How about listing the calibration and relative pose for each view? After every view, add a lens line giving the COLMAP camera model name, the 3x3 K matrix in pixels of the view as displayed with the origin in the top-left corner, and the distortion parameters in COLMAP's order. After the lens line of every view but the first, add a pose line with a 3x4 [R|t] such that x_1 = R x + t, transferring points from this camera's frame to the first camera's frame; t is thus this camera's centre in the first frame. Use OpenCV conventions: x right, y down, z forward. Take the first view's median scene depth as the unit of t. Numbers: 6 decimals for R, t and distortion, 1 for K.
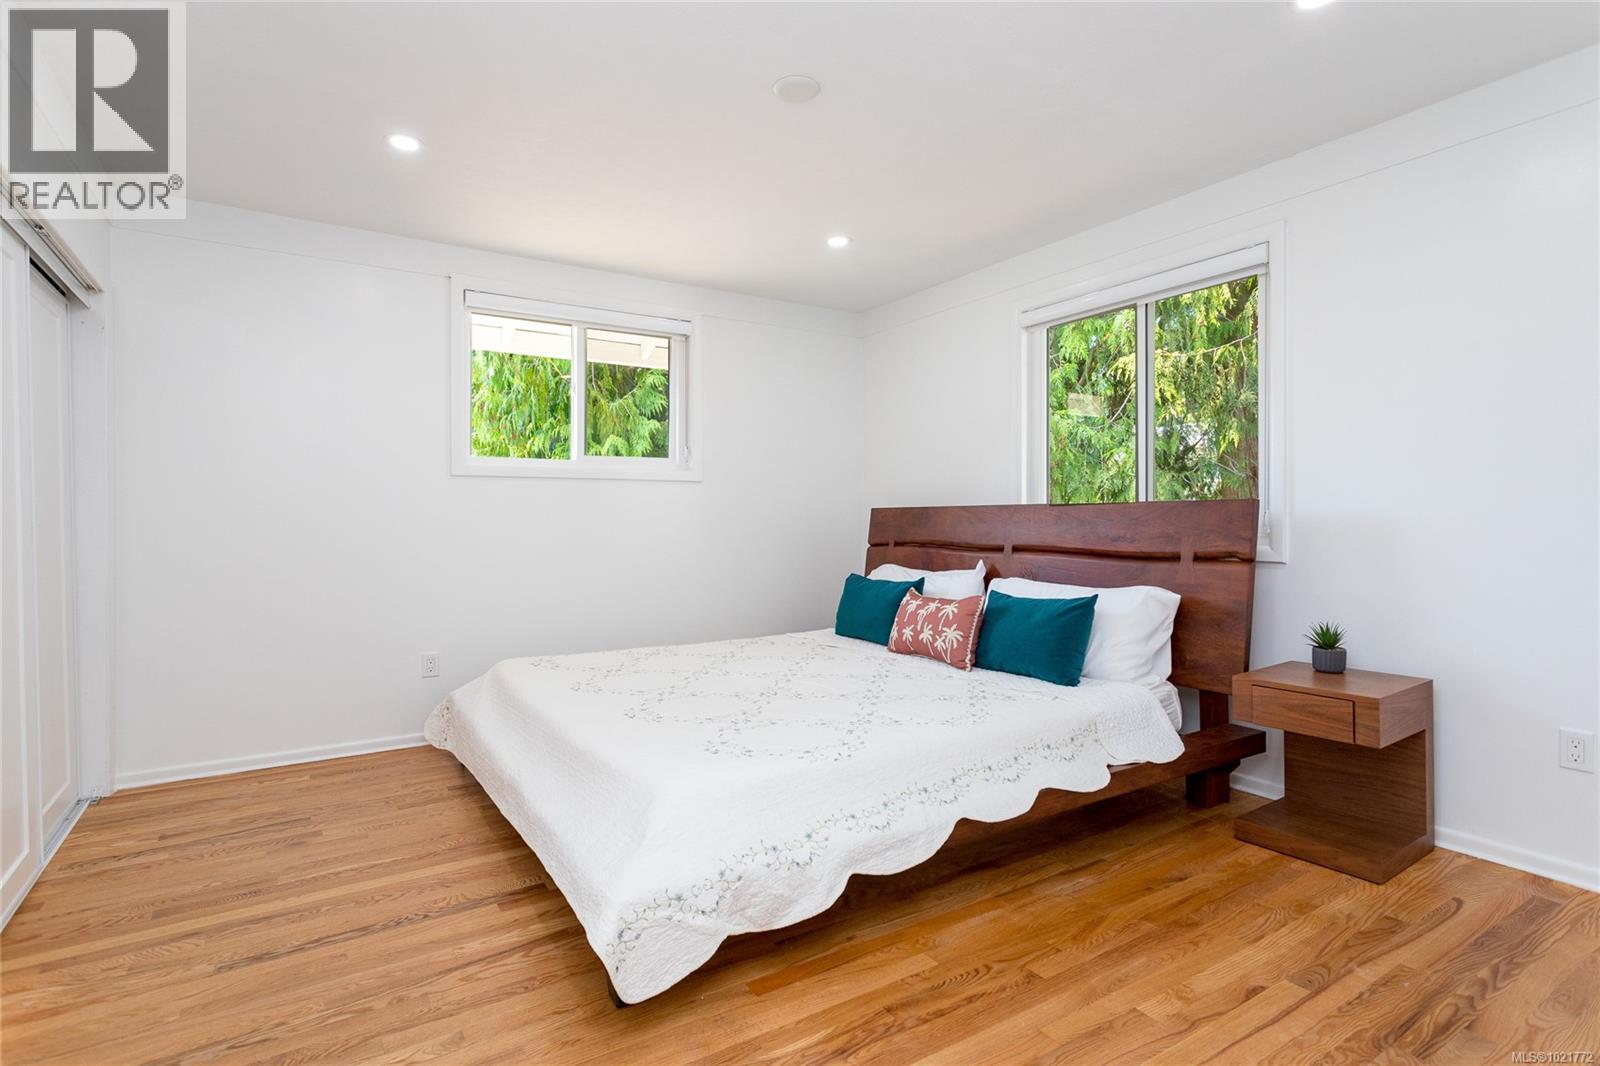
lens RADIAL K [[790.5, 0, 793.2], [0, 790.5, 524.0], [0, 0, 1]] dist [0.001002, 0.000029]
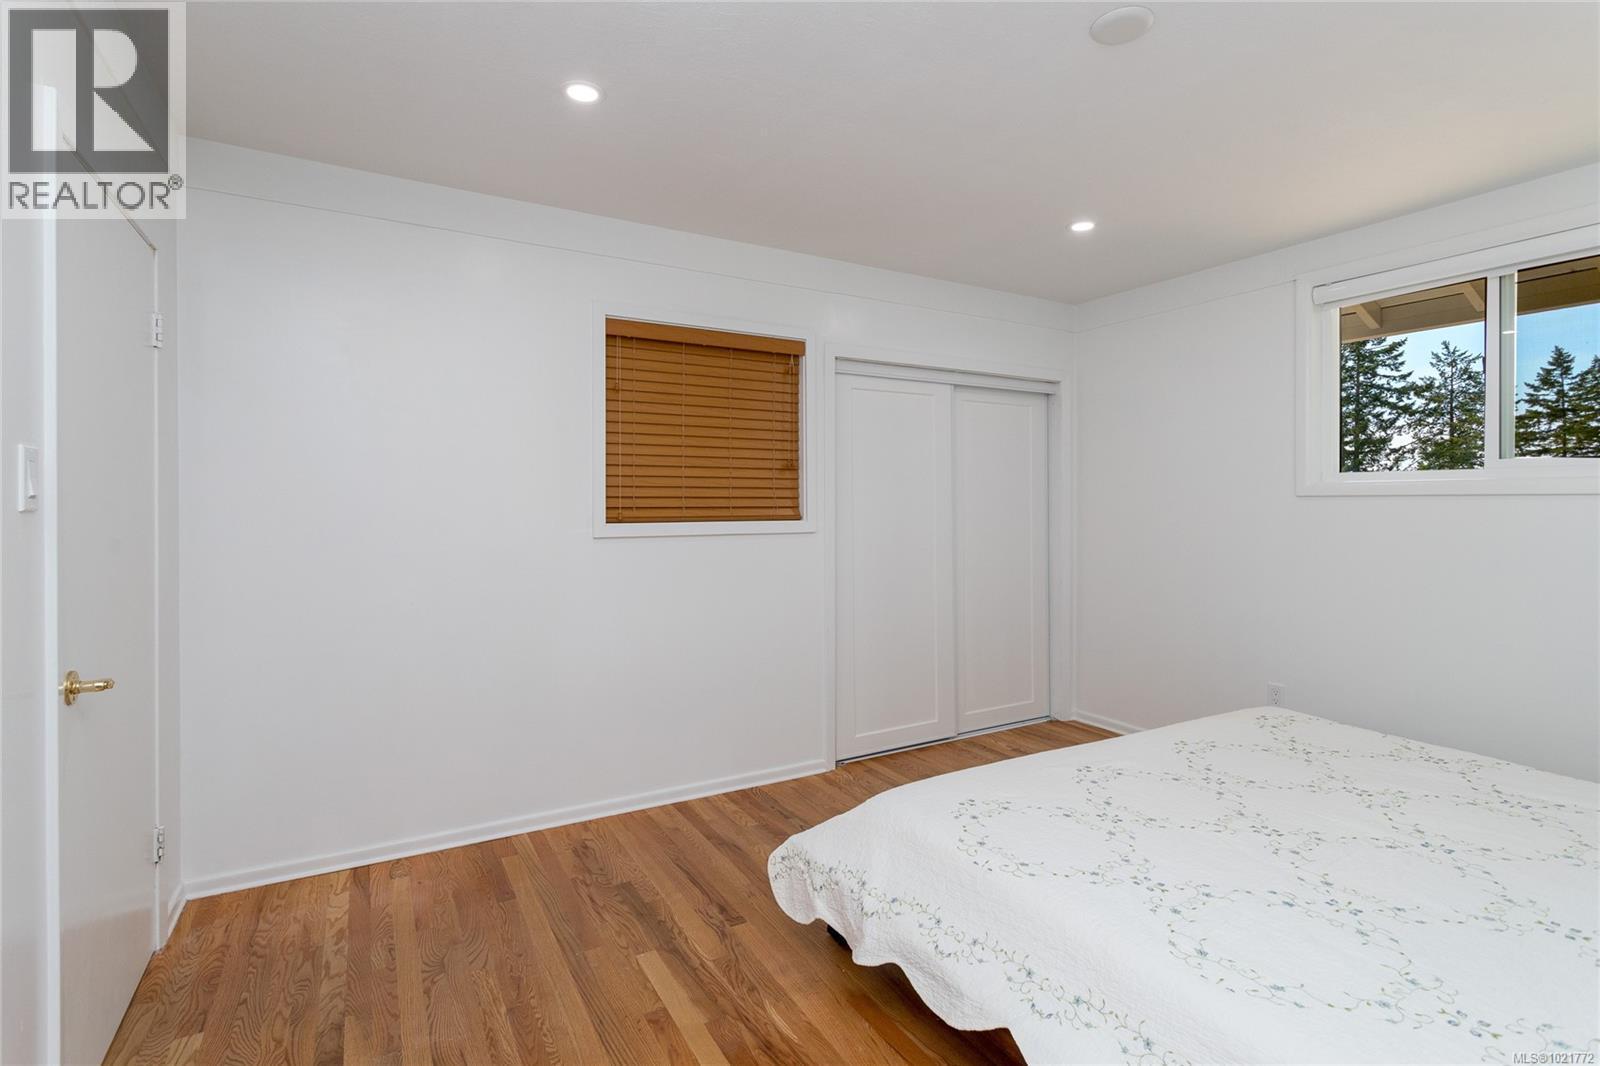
lens RADIAL K [[790.5, 0, 791.6], [0, 790.5, 502.1], [0, 0, 1]] dist [0.001002, 0.000029]
pose [[-0.059419, 0.004789, -0.998222, 0.975728], [-0.006028, 0.999969, 0.005156, -0.106387], [0.998215, 0.006324, -0.059389, 0.888574]]
